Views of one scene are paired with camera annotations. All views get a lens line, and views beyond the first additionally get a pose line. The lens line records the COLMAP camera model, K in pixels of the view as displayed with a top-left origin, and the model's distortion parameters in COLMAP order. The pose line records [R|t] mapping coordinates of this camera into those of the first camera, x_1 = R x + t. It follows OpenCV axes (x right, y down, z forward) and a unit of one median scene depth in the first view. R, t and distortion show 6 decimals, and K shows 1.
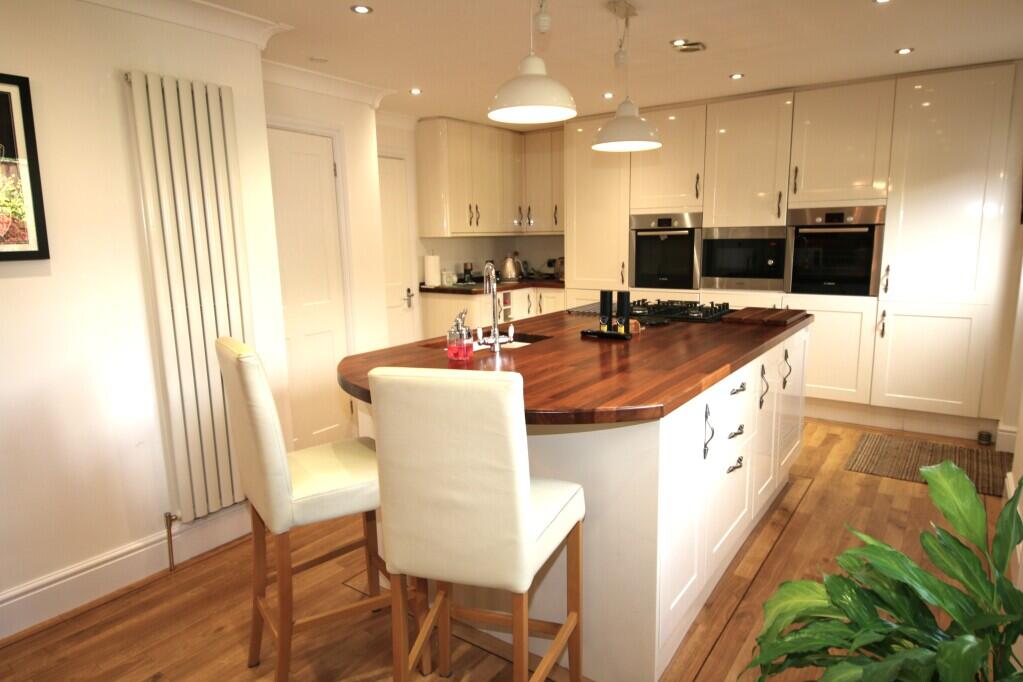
lens RADIAL K [[602.9, 0, 499.7], [0, 602.9, 338.7], [0, 0, 1]] dist [0.003719, -0.036142]
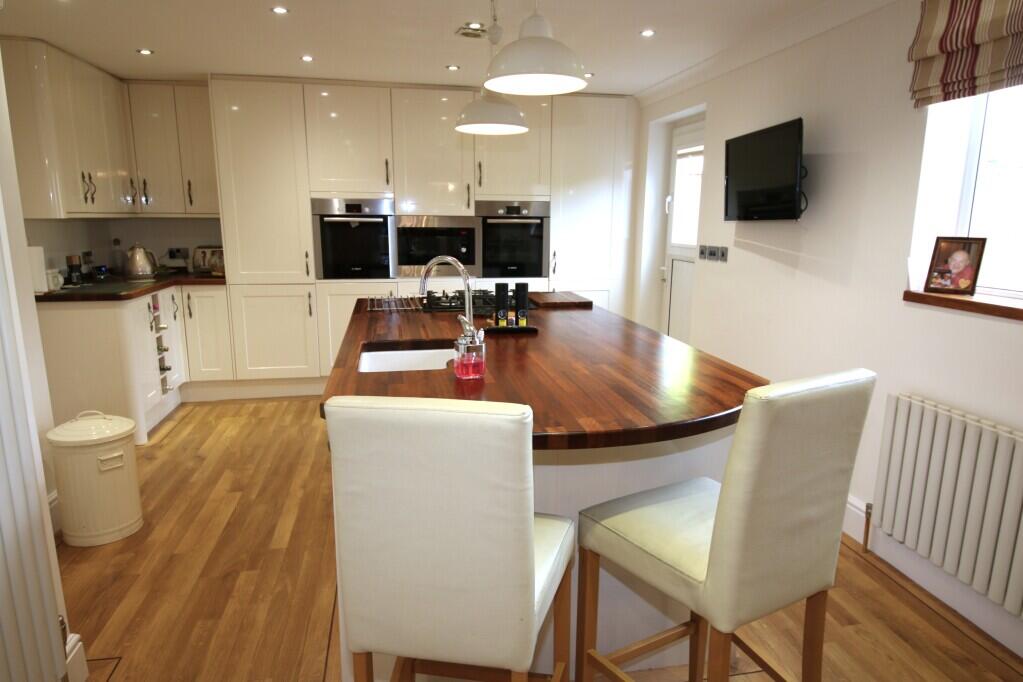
lens RADIAL K [[602.9, 0, 499.7], [0, 602.9, 338.7], [0, 0, 1]] dist [0.003719, -0.036142]
pose [[0.672192, -0.117190, 0.731043, -0.288434], [0.102172, 0.992629, 0.065177, -0.030912], [-0.733293, 0.030880, 0.679211, 0.212558]]
